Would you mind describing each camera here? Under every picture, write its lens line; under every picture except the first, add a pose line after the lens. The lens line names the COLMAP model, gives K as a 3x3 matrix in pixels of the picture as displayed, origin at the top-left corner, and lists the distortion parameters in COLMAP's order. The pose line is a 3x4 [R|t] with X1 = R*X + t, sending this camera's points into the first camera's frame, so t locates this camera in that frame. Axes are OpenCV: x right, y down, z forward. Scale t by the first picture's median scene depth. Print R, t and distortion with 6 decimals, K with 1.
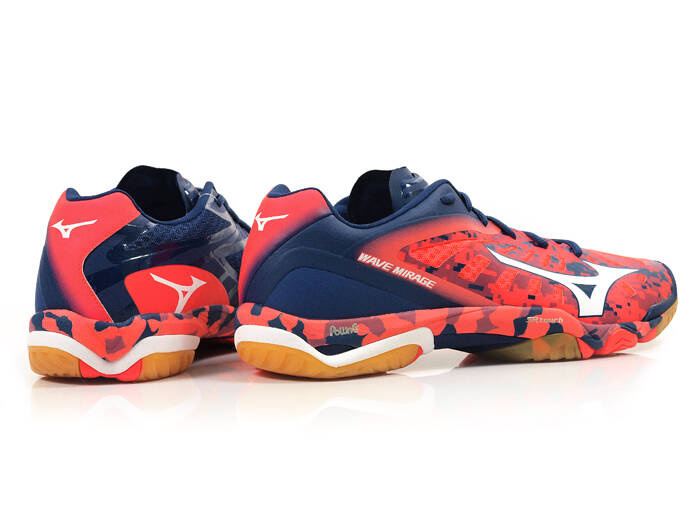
lens RADIAL K [[1710.7, 0, 351.1], [0, 1710.7, 262.6], [0, 0, 1]] dist [-0.165937, 0.000000]
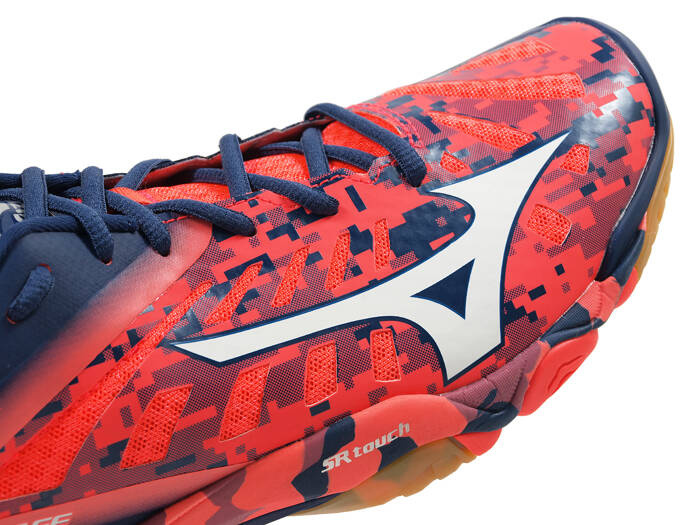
lens RADIAL K [[1583.8, 0, 351.6], [0, 1583.8, 260.9], [0, 0, 1]] dist [-0.009212, 0.000000]
pose [[0.953153, -0.262494, -0.150318, 0.183117], [0.302204, 0.804867, 0.510746, -0.205987], [-0.013081, -0.532246, 0.846489, 0.703076]]
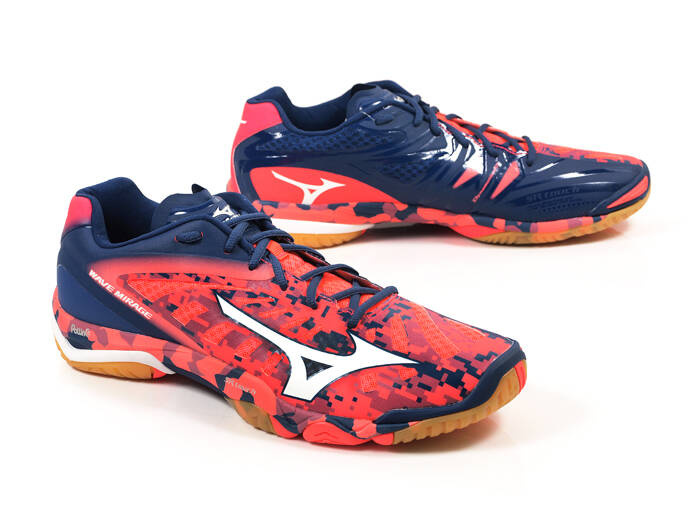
lens RADIAL K [[1583.8, 0, 351.2], [0, 1583.8, 260.9], [0, 0, 1]] dist [-0.009212, 0.000000]
pose [[0.501806, 0.318560, -0.804183, 0.849581], [-0.056921, 0.939859, 0.336787, -0.340201], [0.863105, -0.123226, 0.489759, 0.634397]]
